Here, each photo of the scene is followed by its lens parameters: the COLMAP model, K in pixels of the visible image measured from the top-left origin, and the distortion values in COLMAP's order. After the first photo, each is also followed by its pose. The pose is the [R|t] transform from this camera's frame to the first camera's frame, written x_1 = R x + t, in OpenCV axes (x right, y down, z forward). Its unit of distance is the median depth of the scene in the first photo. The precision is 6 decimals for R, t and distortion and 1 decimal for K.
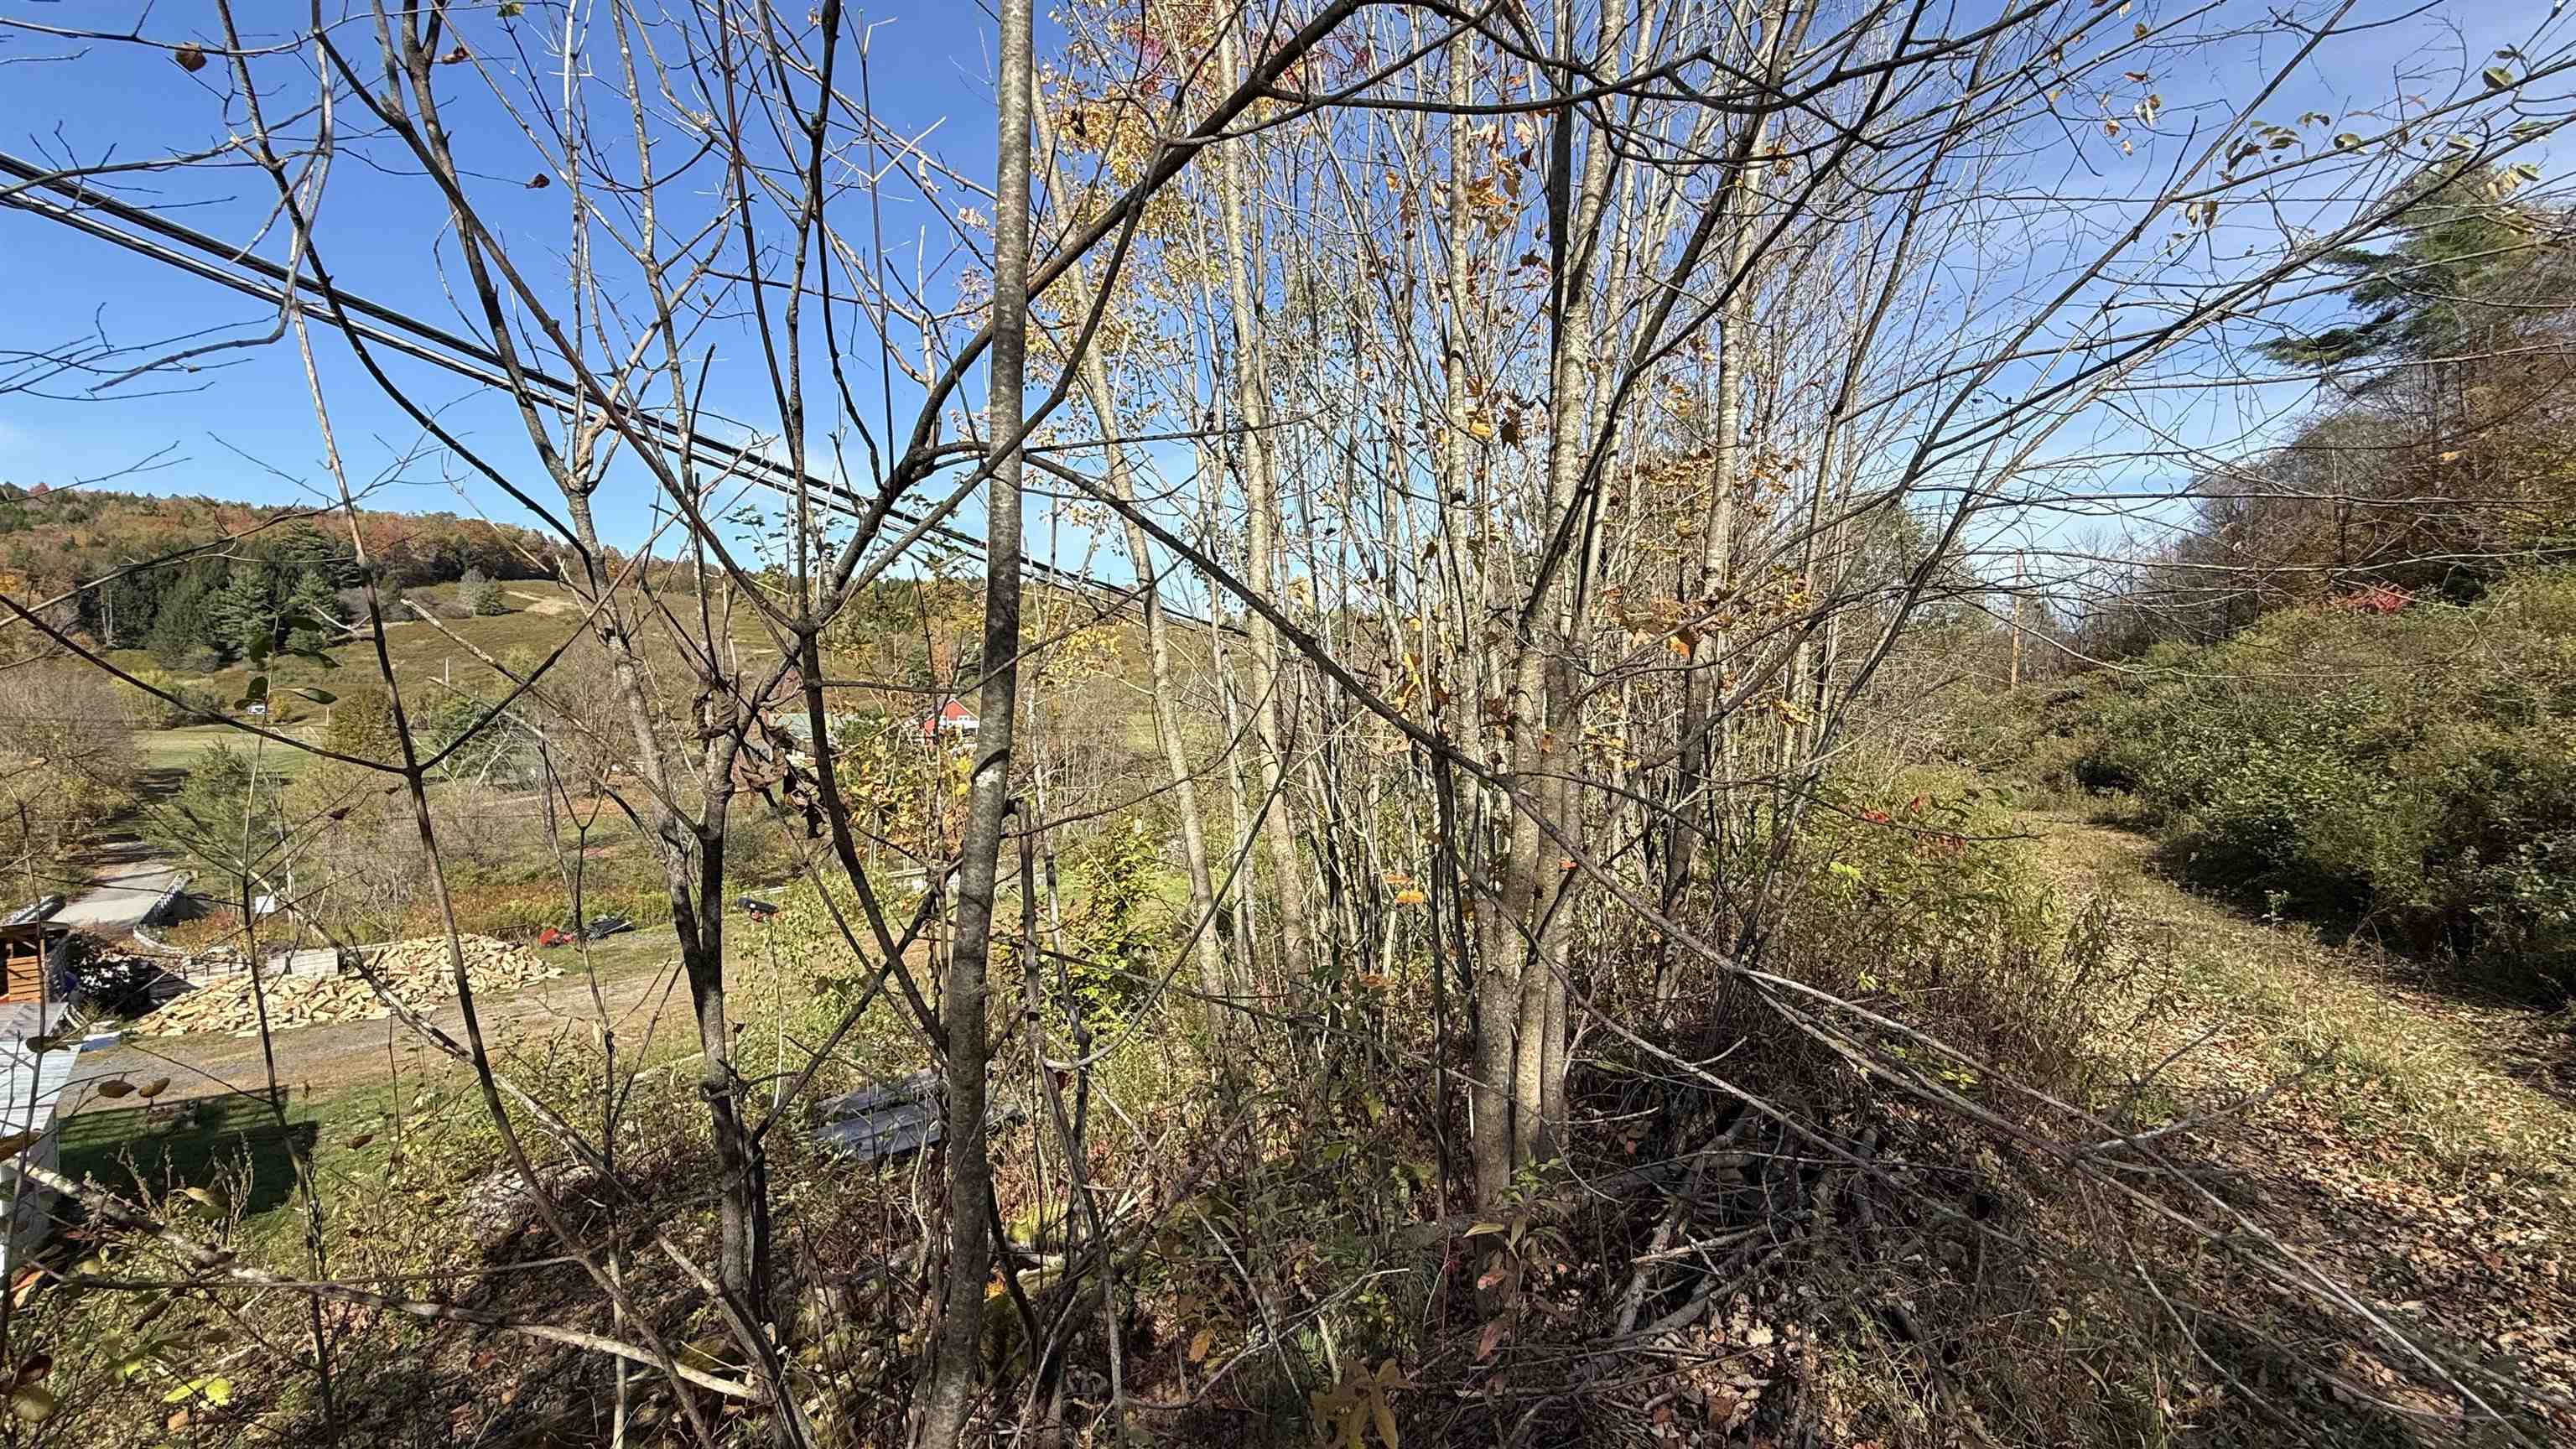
lens RADIAL K [[1022.5, 0, 1279.0], [0, 1022.5, 725.1], [0, 0, 1]] dist [-0.001672, 0.000320]
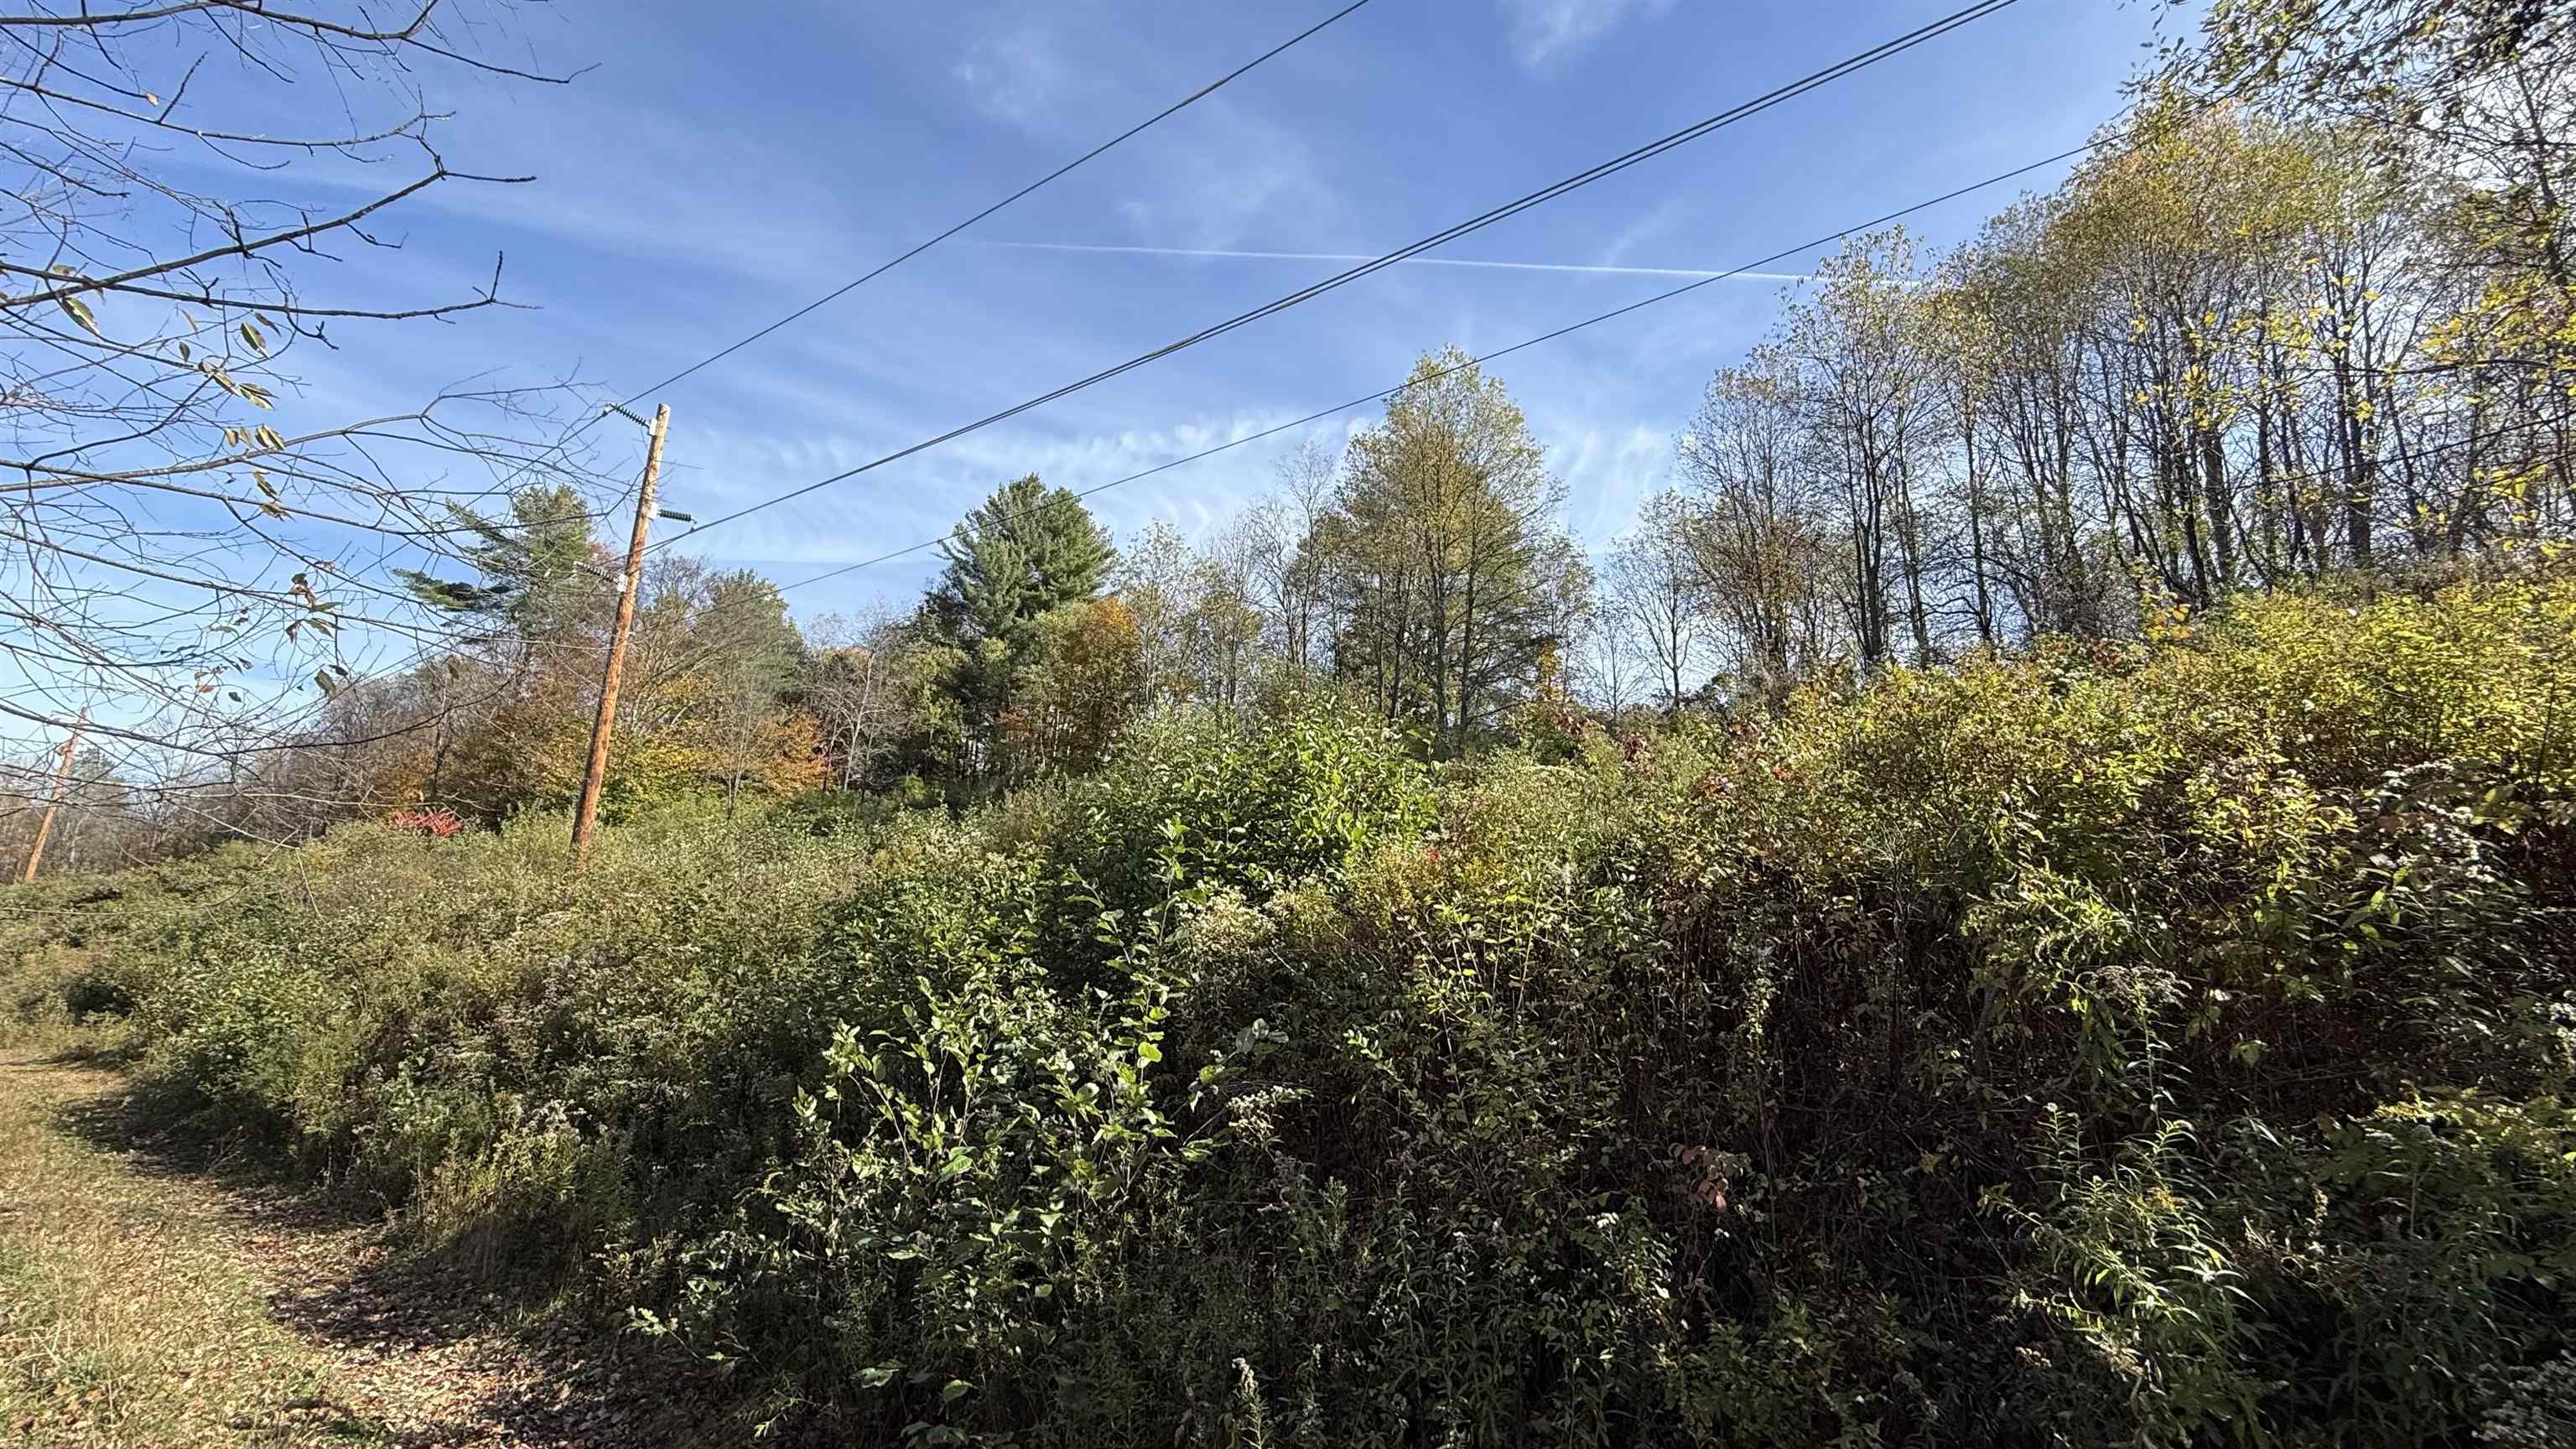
lens RADIAL K [[1022.5, 0, 1279.0], [0, 1022.5, 726.7], [0, 0, 1]] dist [-0.001672, 0.000320]
pose [[0.077702, 0.209641, 0.974686, 0.038330], [-0.014207, 0.977776, -0.209173, -0.005781], [-0.996875, 0.002406, 0.078953, -0.010798]]
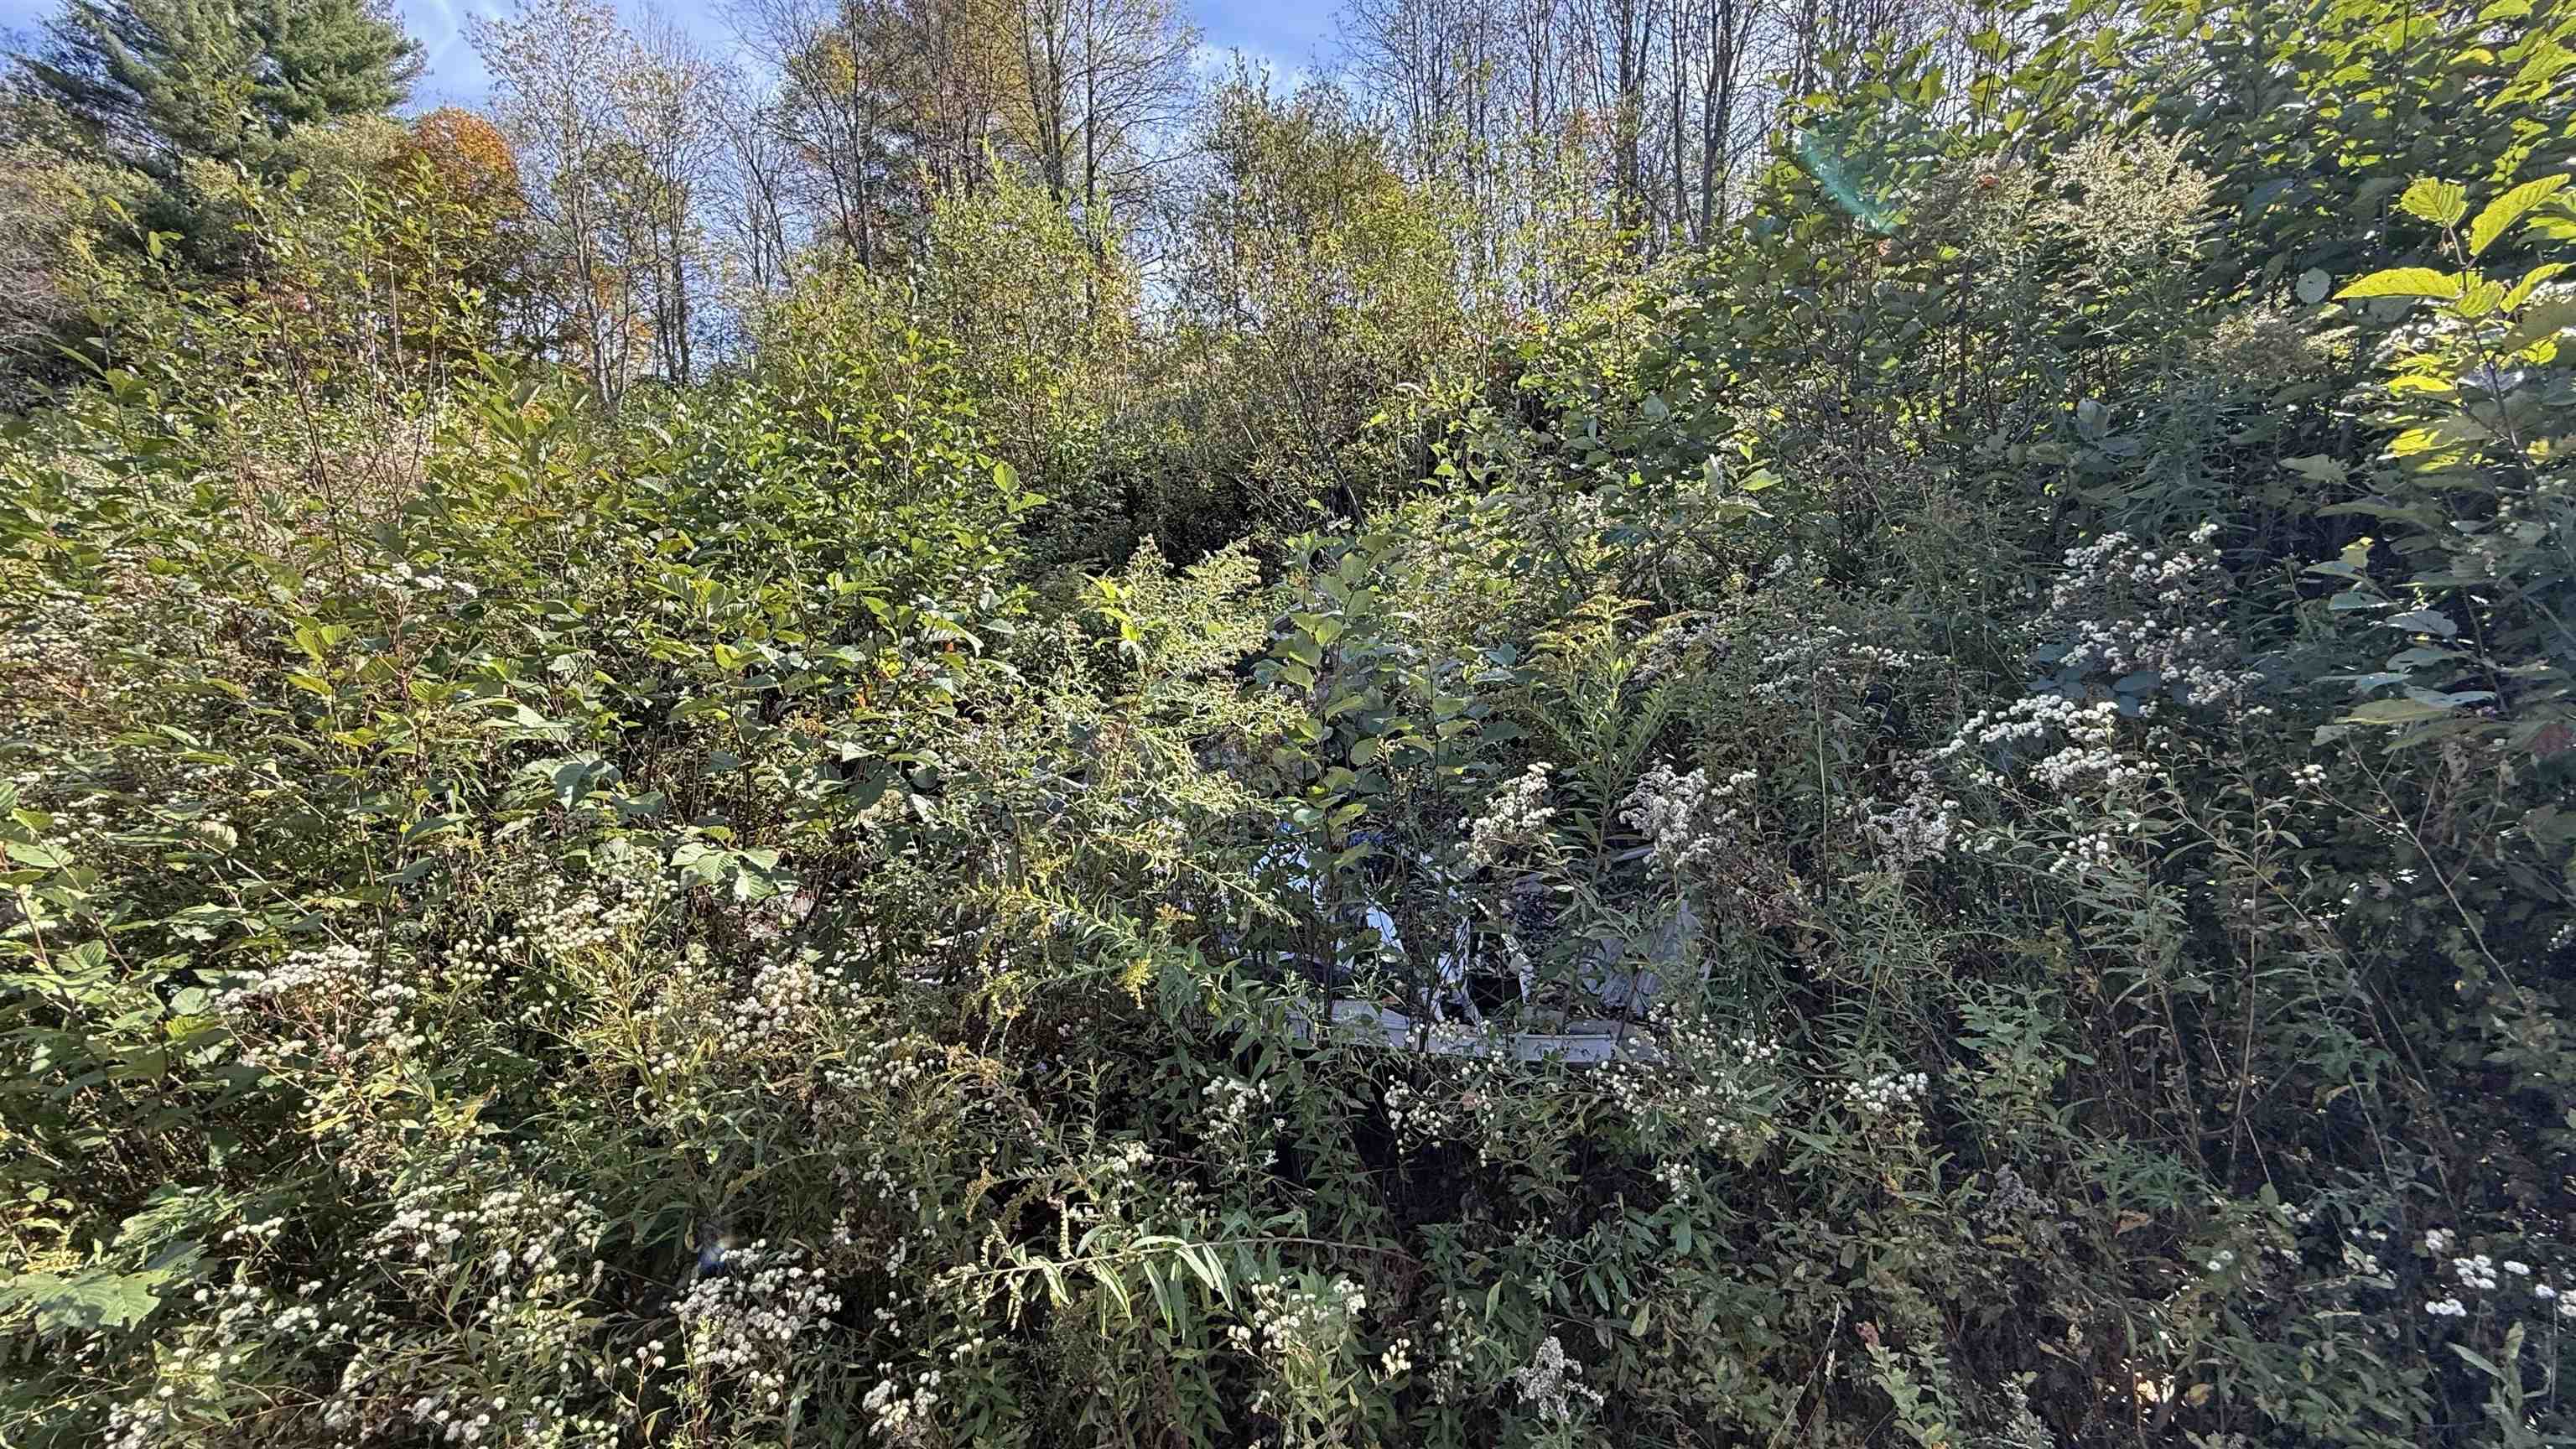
lens RADIAL K [[1022.5, 0, 1272.5], [0, 1022.5, 728.1], [0, 0, 1]] dist [-0.001672, 0.000320]
pose [[-0.428469, -0.088650, 0.899197, 0.274452], [0.047475, 0.991592, 0.120381, 0.002375], [-0.902308, 0.094269, -0.420658, 0.187447]]
